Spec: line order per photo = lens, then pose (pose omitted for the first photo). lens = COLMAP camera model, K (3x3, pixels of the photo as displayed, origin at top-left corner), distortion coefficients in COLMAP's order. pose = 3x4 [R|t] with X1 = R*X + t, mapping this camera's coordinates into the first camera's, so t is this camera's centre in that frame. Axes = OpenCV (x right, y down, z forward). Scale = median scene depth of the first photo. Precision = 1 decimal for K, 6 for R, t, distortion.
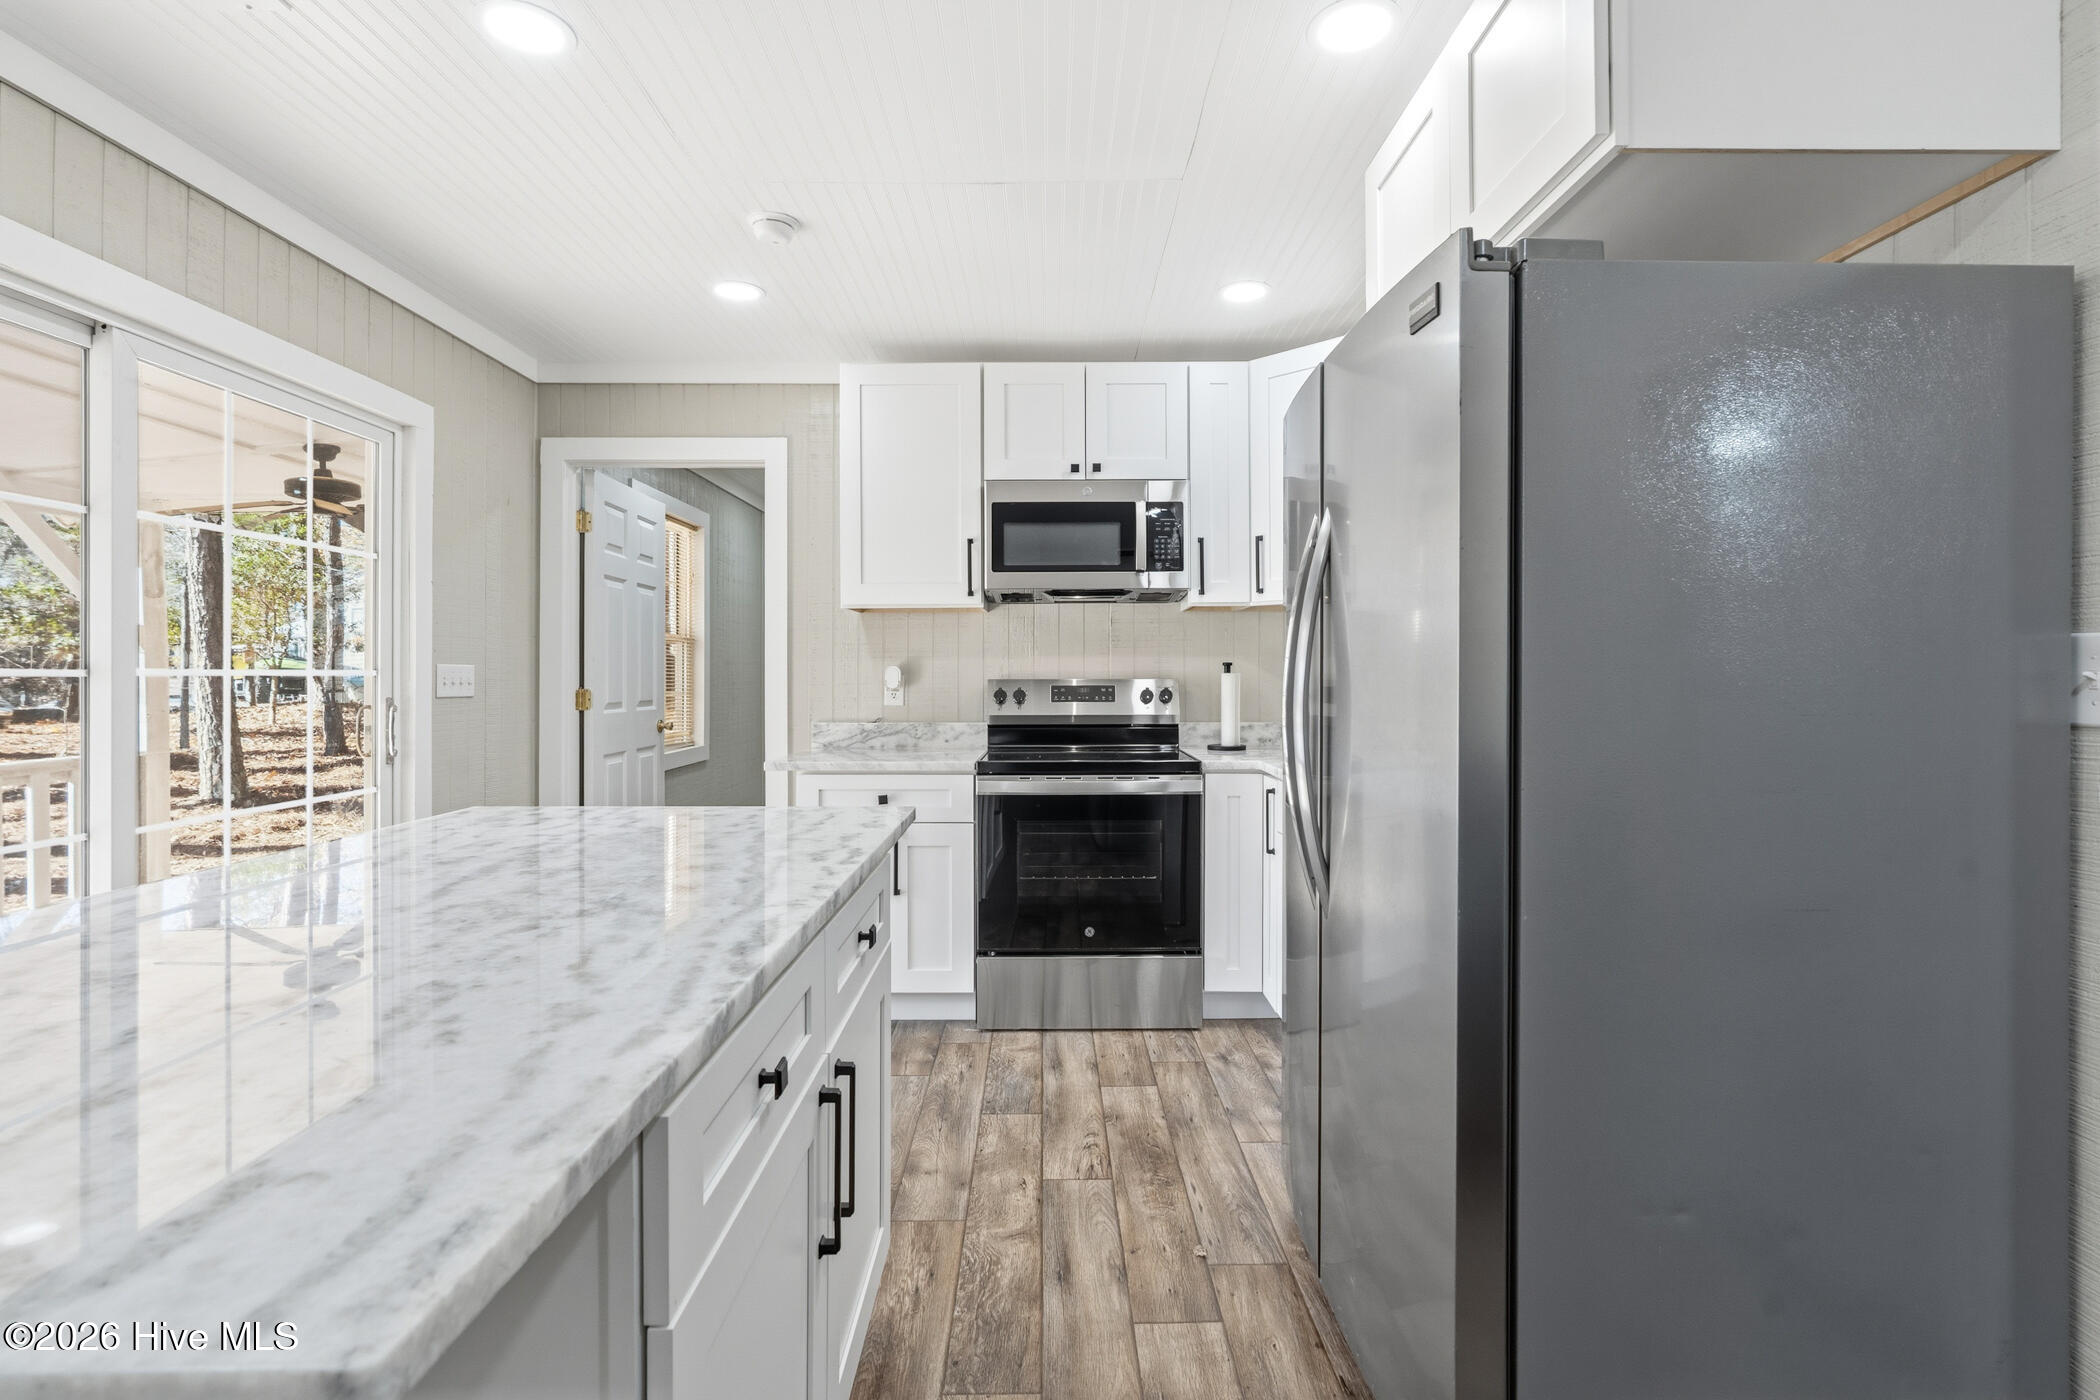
lens RADIAL K [[985.5, 0, 1054.4], [0, 985.5, 651.4], [0, 0, 1]] dist [-0.004242, 0.000305]
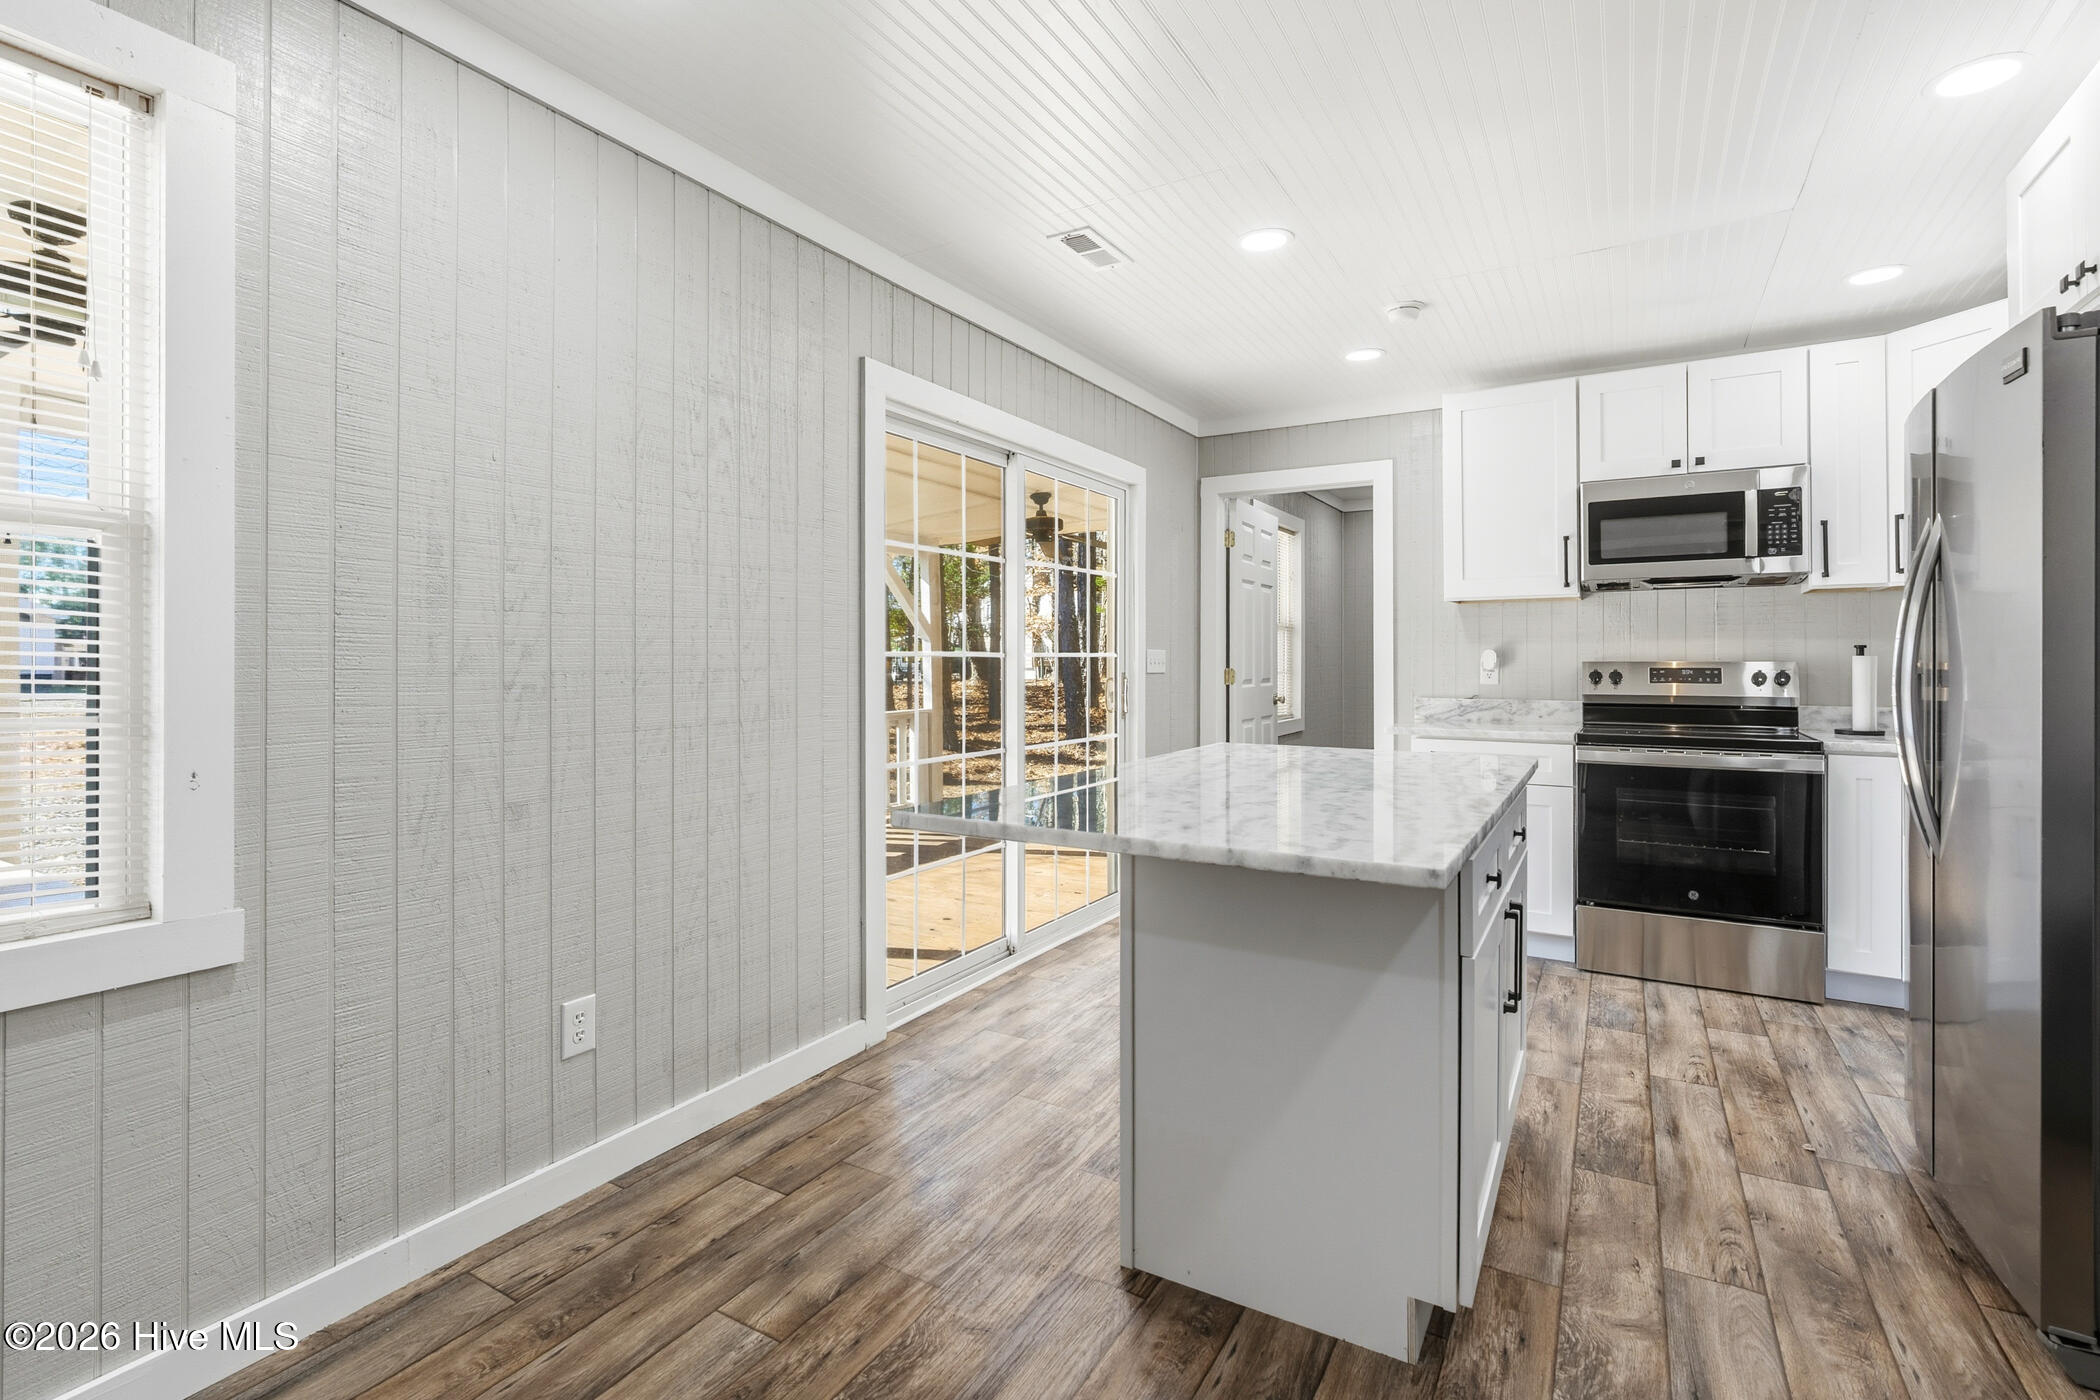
lens RADIAL K [[985.5, 0, 1054.4], [0, 985.5, 651.4], [0, 0, 1]] dist [-0.004242, 0.000305]
pose [[0.860414, -0.002609, -0.509589, -0.016709], [0.011158, 0.999844, 0.013721, -0.004995], [0.509473, -0.017492, 0.860309, -0.272888]]
